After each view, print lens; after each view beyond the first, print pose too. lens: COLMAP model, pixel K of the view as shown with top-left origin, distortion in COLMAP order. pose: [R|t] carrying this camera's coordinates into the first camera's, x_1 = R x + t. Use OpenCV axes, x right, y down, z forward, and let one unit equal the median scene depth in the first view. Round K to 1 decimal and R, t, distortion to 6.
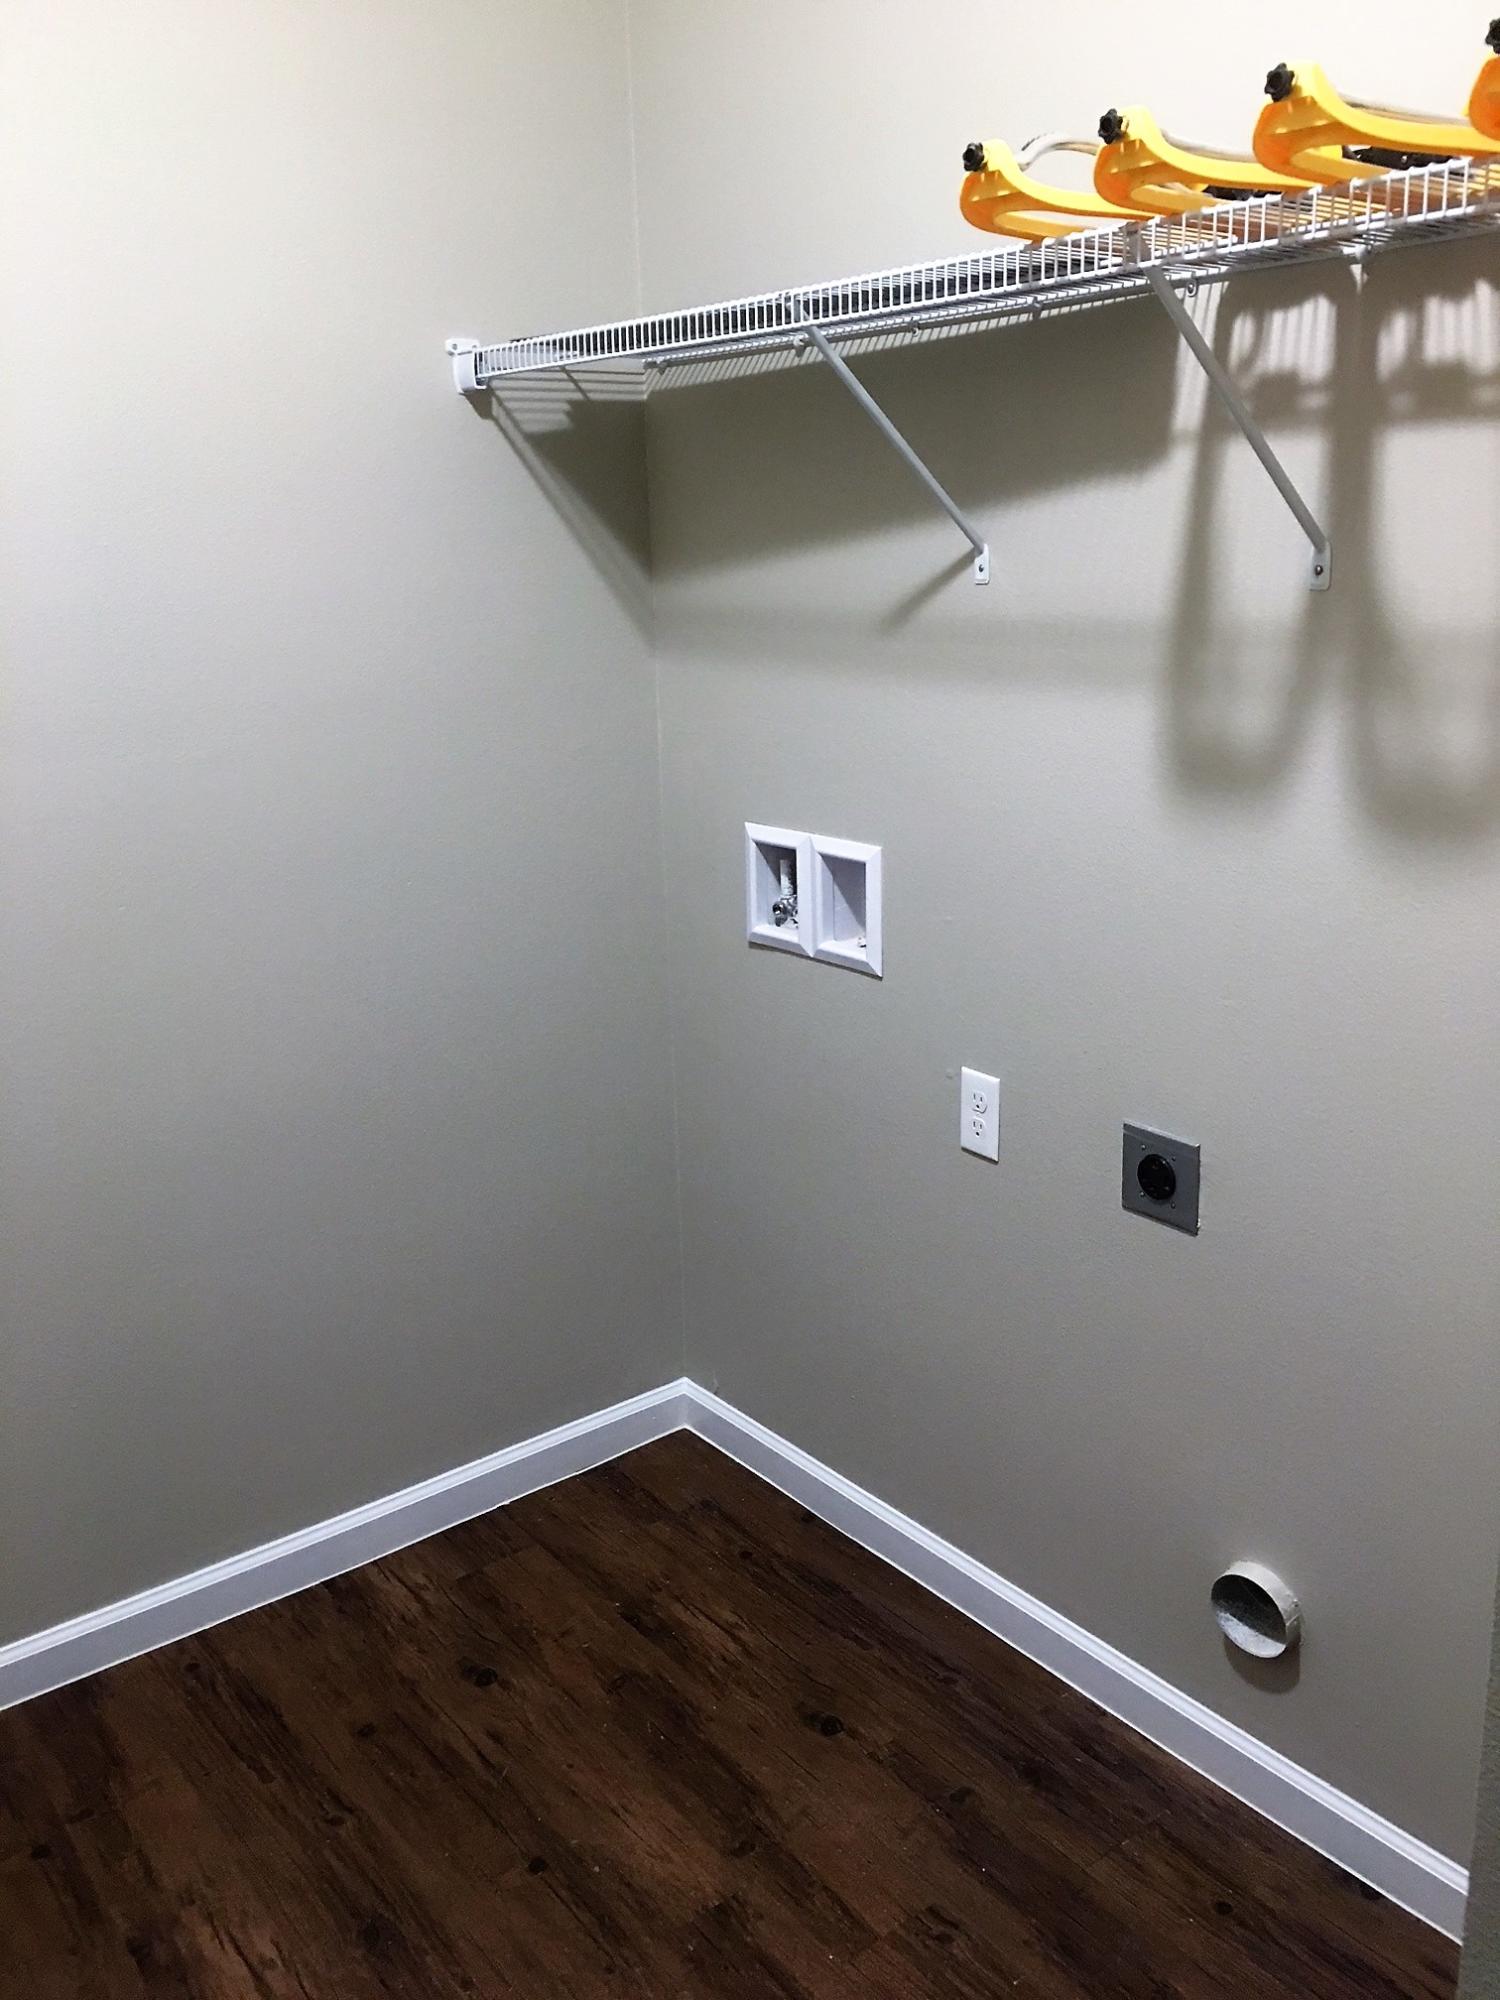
lens RADIAL K [[1671.9, 0, 755.4], [0, 1671.9, 992.0], [0, 0, 1]] dist [0.010386, -0.014037]
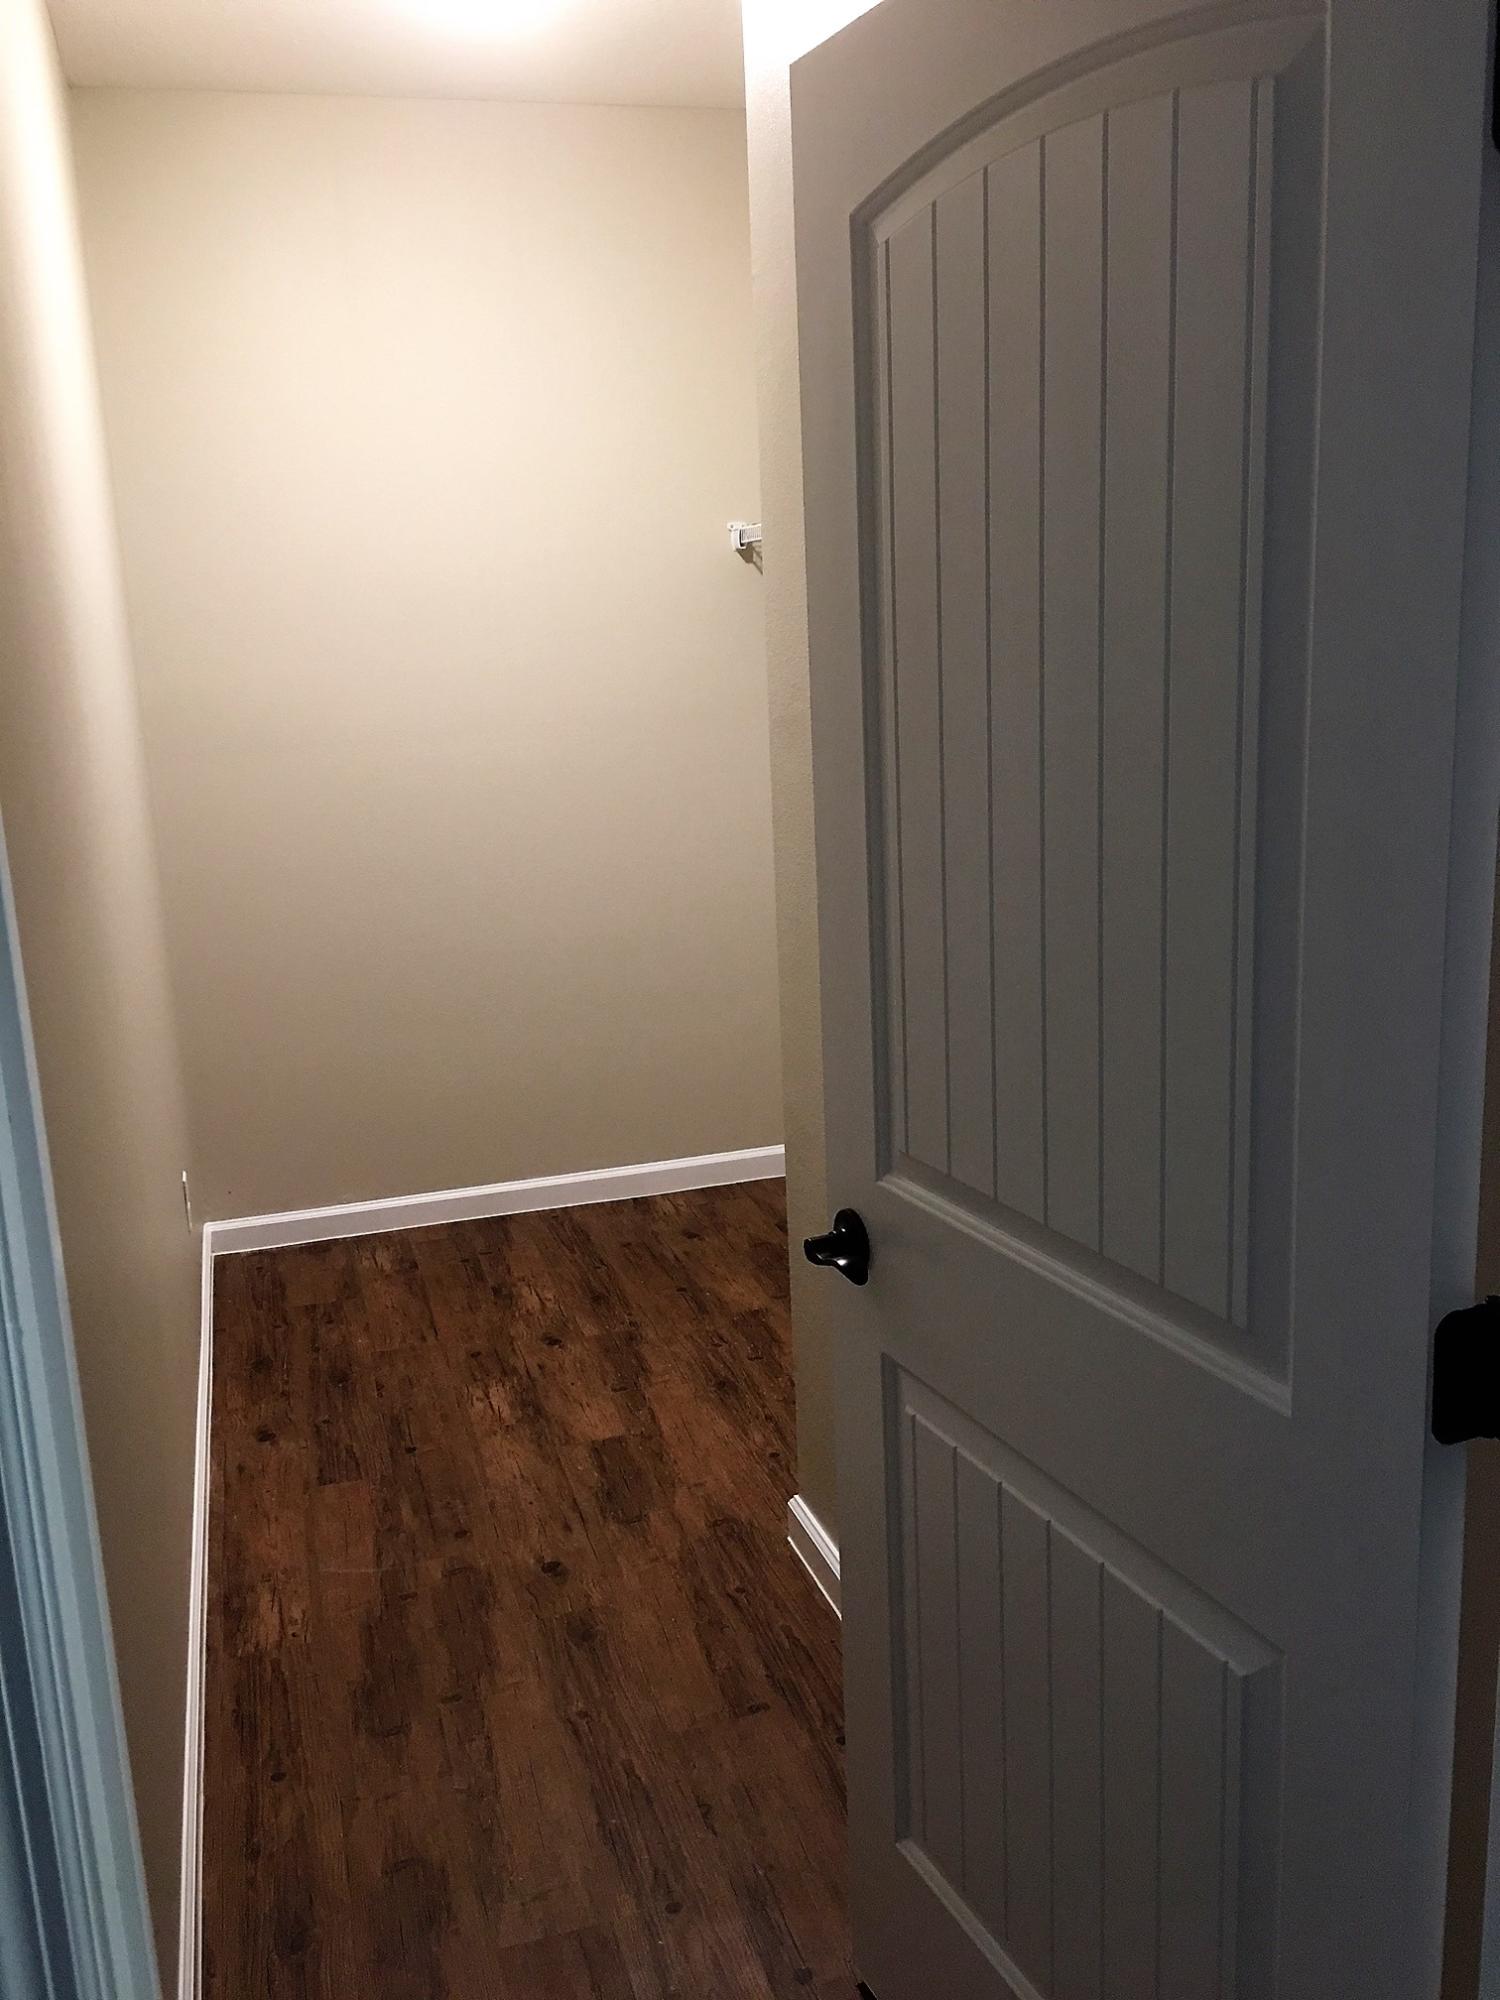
lens RADIAL K [[1671.9, 0, 749.6], [0, 1671.9, 1003.6], [0, 0, 1]] dist [0.010386, -0.014037]
pose [[0.931332, 0.072232, -0.356935, 0.573515], [-0.087252, 0.995843, -0.026135, 0.209971], [0.353564, 0.055484, 0.933763, -0.765508]]
